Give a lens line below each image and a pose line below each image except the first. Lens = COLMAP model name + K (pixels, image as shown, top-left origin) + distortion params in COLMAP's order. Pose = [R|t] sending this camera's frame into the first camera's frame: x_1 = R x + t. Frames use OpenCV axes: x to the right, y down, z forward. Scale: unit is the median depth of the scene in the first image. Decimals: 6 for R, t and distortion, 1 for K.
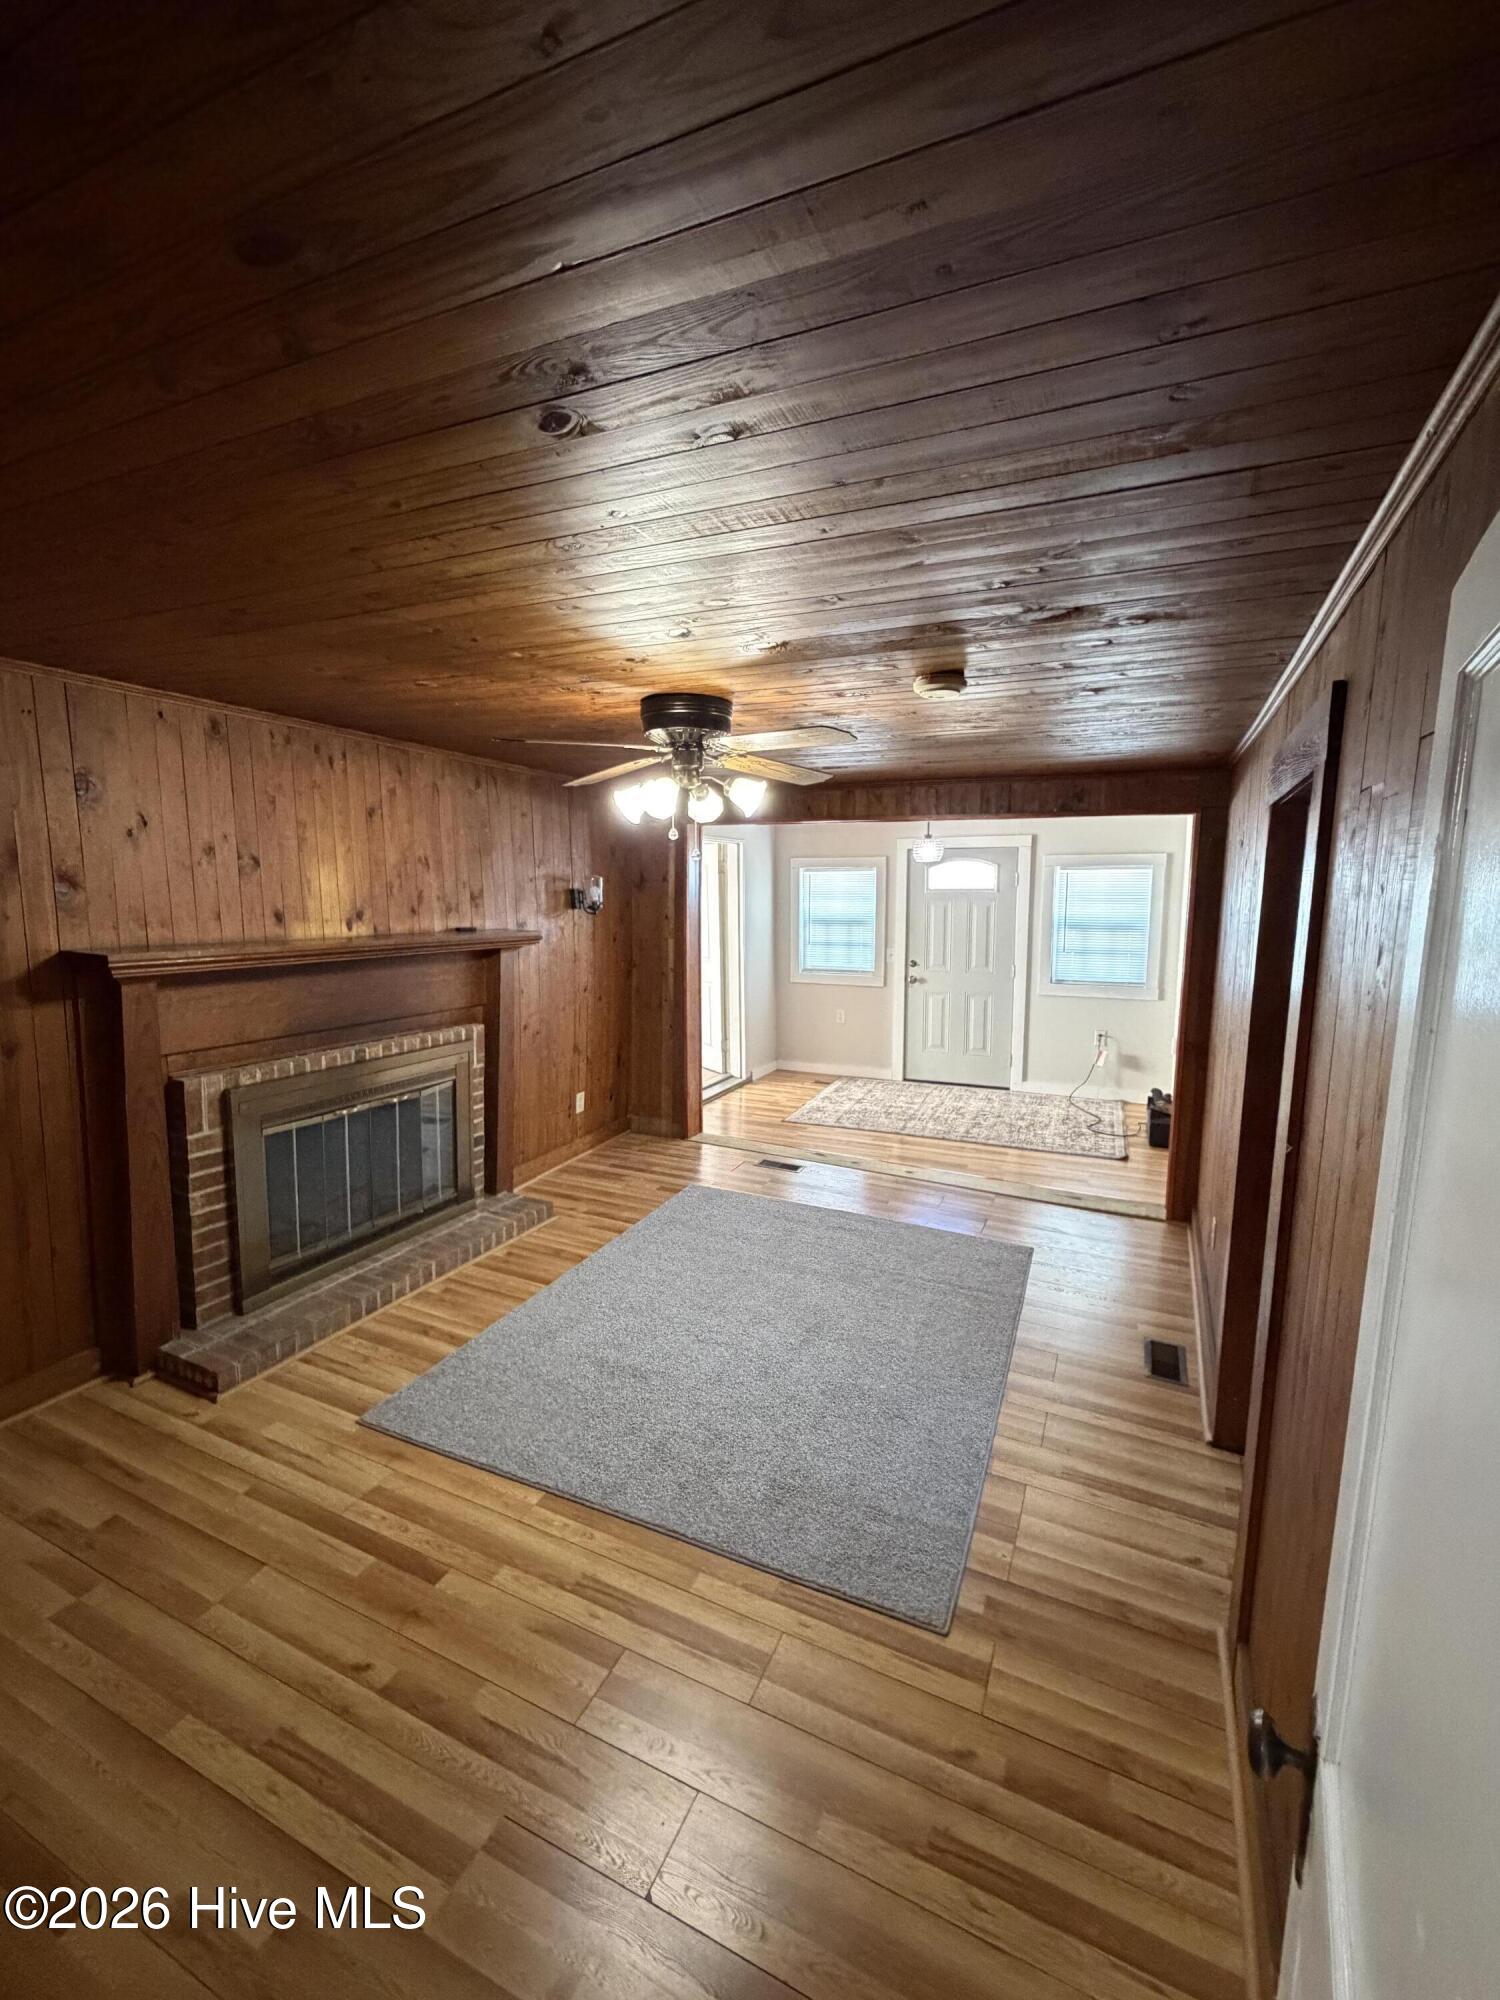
lens RADIAL K [[835.3, 0, 750.5], [0, 835.3, 992.4], [0, 0, 1]] dist [0.002566, -0.000040]
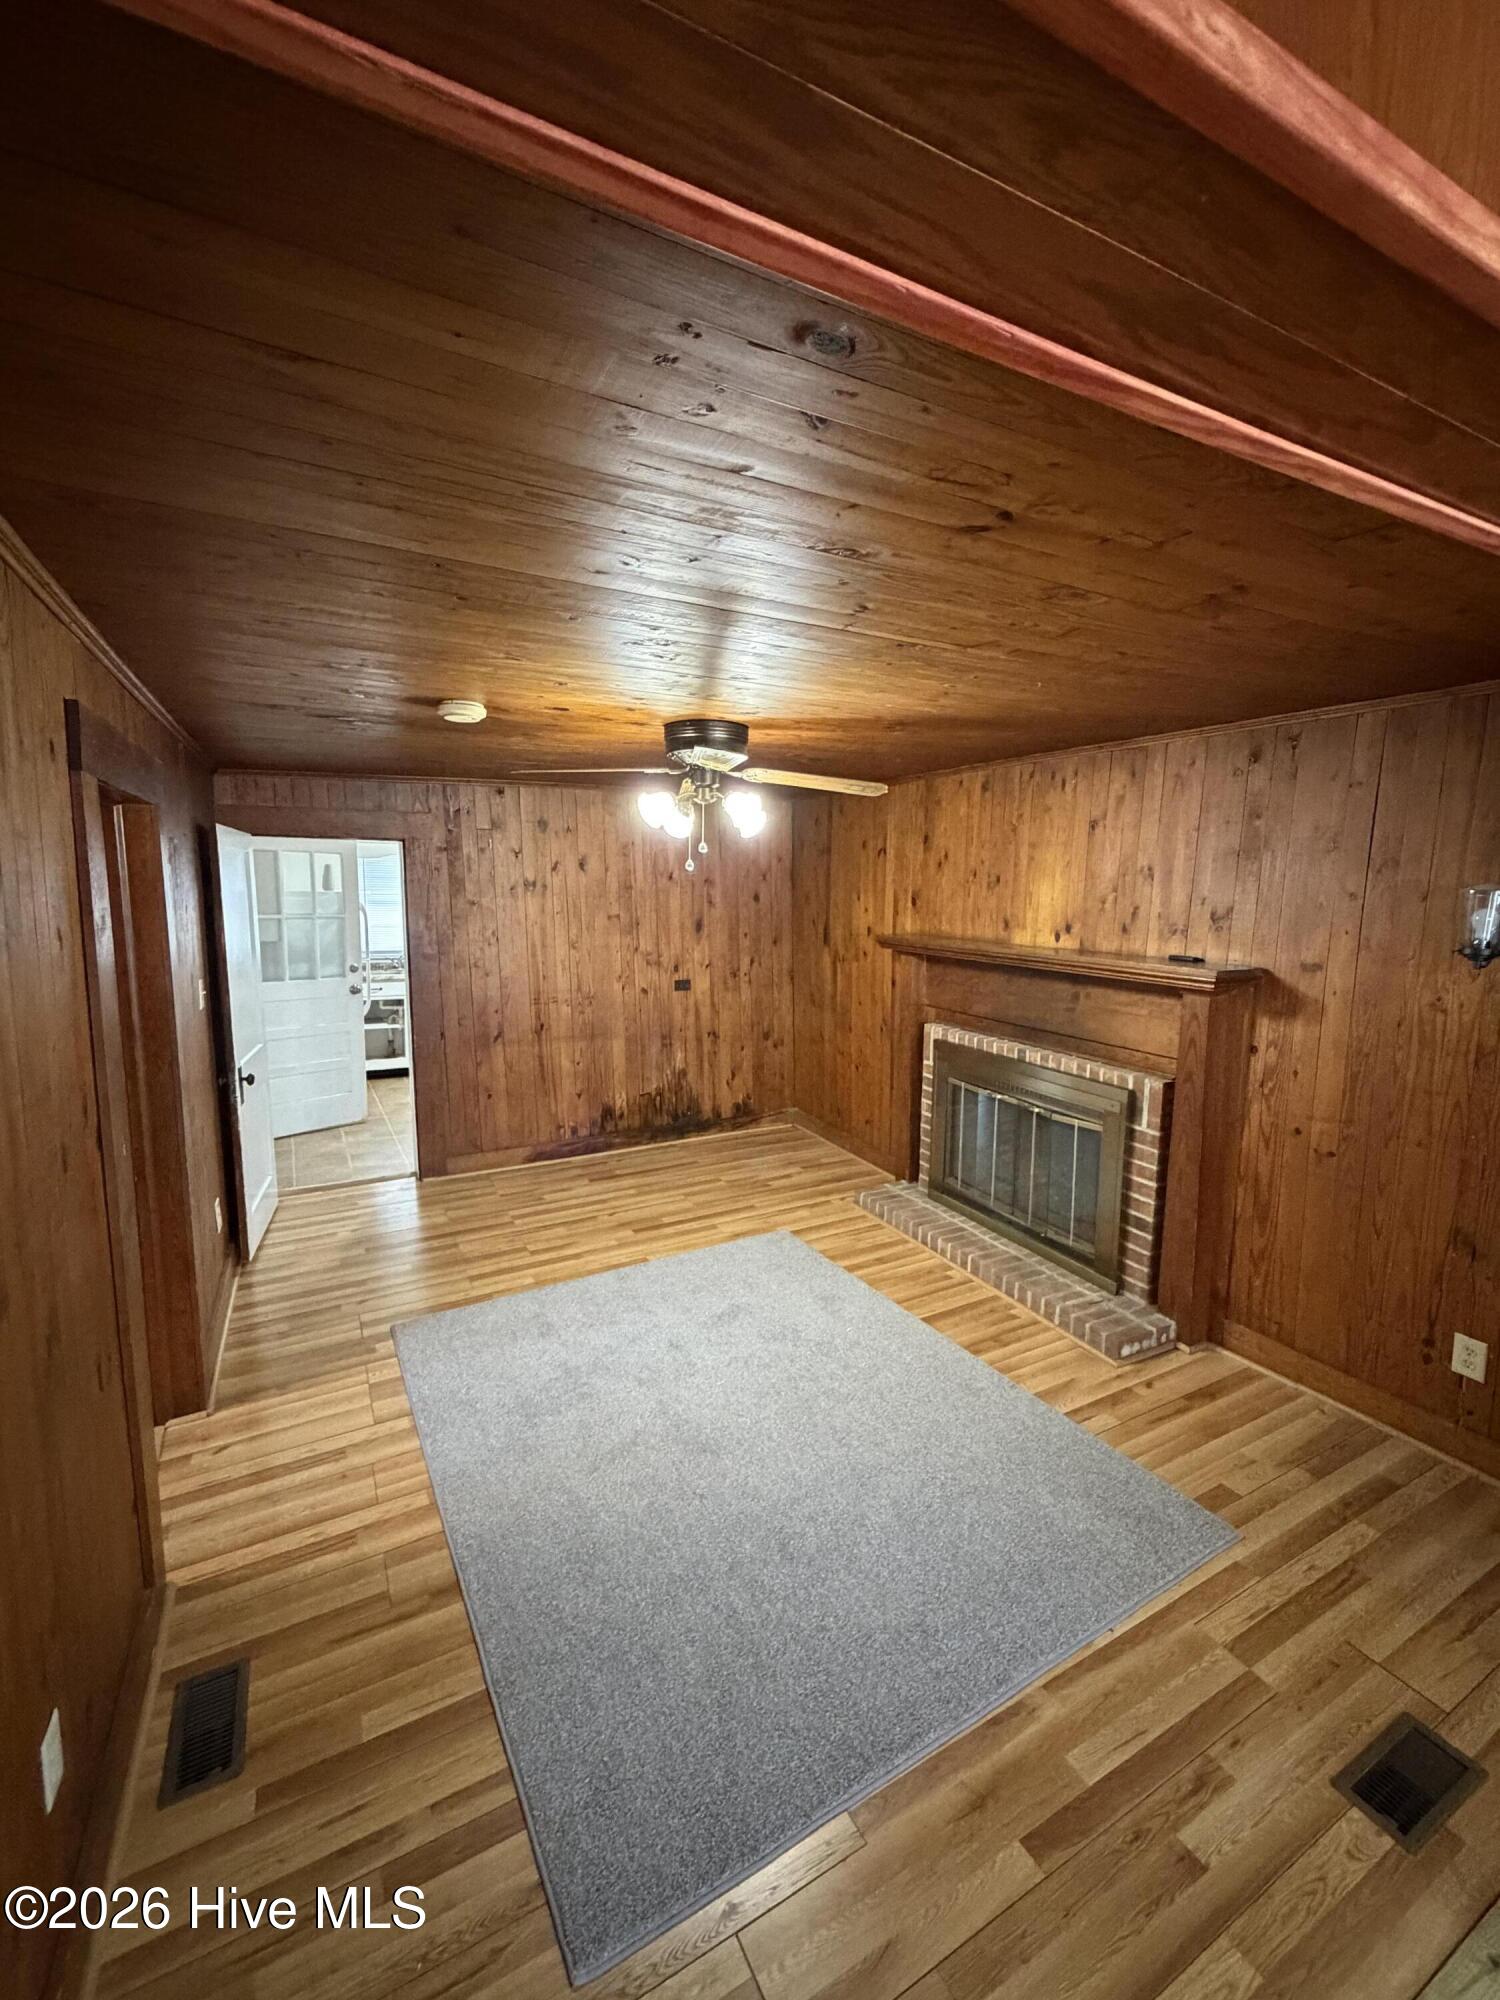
lens RADIAL K [[835.3, 0, 746.3], [0, 835.3, 995.6], [0, 0, 1]] dist [0.002566, -0.000040]
pose [[-0.600683, 0.084925, -0.794964, 0.585293], [-0.120443, 0.973381, 0.194993, -0.163099], [0.790362, 0.212877, -0.574465, 1.286383]]
